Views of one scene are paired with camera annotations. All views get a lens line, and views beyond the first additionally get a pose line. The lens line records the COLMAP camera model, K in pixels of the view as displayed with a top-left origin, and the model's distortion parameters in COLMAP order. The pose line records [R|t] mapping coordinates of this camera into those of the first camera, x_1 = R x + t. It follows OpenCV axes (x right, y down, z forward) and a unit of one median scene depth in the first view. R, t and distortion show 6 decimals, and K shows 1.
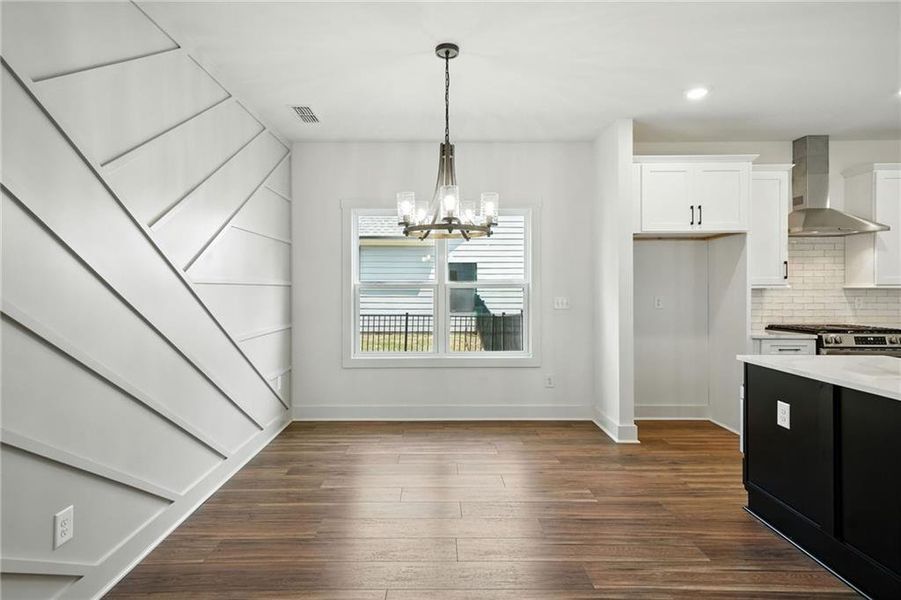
lens RADIAL K [[464.7, 0, 442.4], [0, 464.7, 290.7], [0, 0, 1]] dist [0.024180, 0.000428]
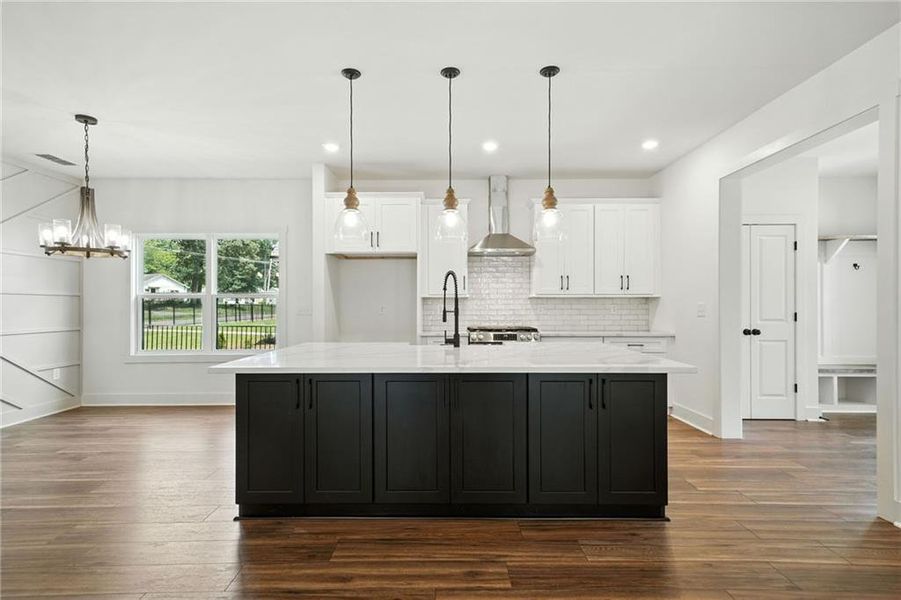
lens RADIAL K [[451.5, 0, 445.9], [0, 451.5, 307.6], [0, 0, 1]] dist [0.017113, 0.000614]
pose [[0.999953, -0.002475, -0.009388, 0.736723], [0.002436, 0.999988, -0.004144, 0.029081], [0.009398, 0.004120, 0.999947, -0.217839]]
